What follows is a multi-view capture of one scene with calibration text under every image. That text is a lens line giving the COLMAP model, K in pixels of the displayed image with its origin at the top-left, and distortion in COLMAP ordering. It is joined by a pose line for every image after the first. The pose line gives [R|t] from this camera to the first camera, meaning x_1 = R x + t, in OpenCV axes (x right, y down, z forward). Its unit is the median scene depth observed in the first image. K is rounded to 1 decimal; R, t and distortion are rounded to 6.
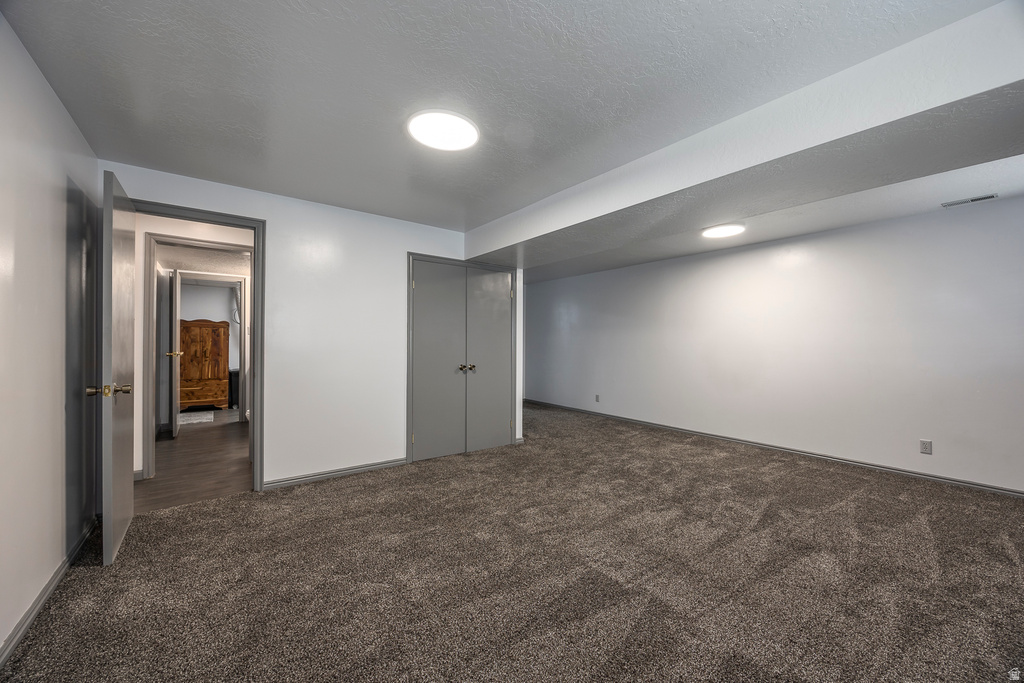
lens RADIAL K [[405.2, 0, 512.5], [0, 405.2, 347.3], [0, 0, 1]] dist [0.008402, -0.000969]
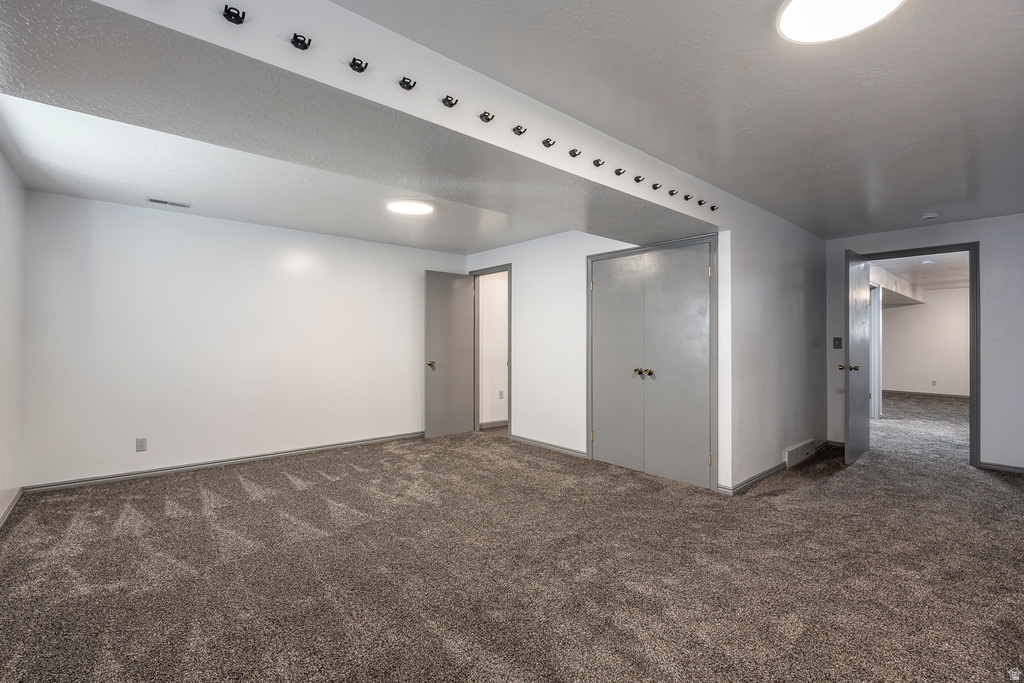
lens RADIAL K [[439.9, 0, 512.4], [0, 439.9, 335.9], [0, 0, 1]] dist [-0.015249, -0.000637]
pose [[0.084034, -0.014210, -0.996362, 0.775824], [-0.008591, 0.999851, -0.014984, -0.008750], [0.996426, 0.009819, 0.083900, 0.650709]]
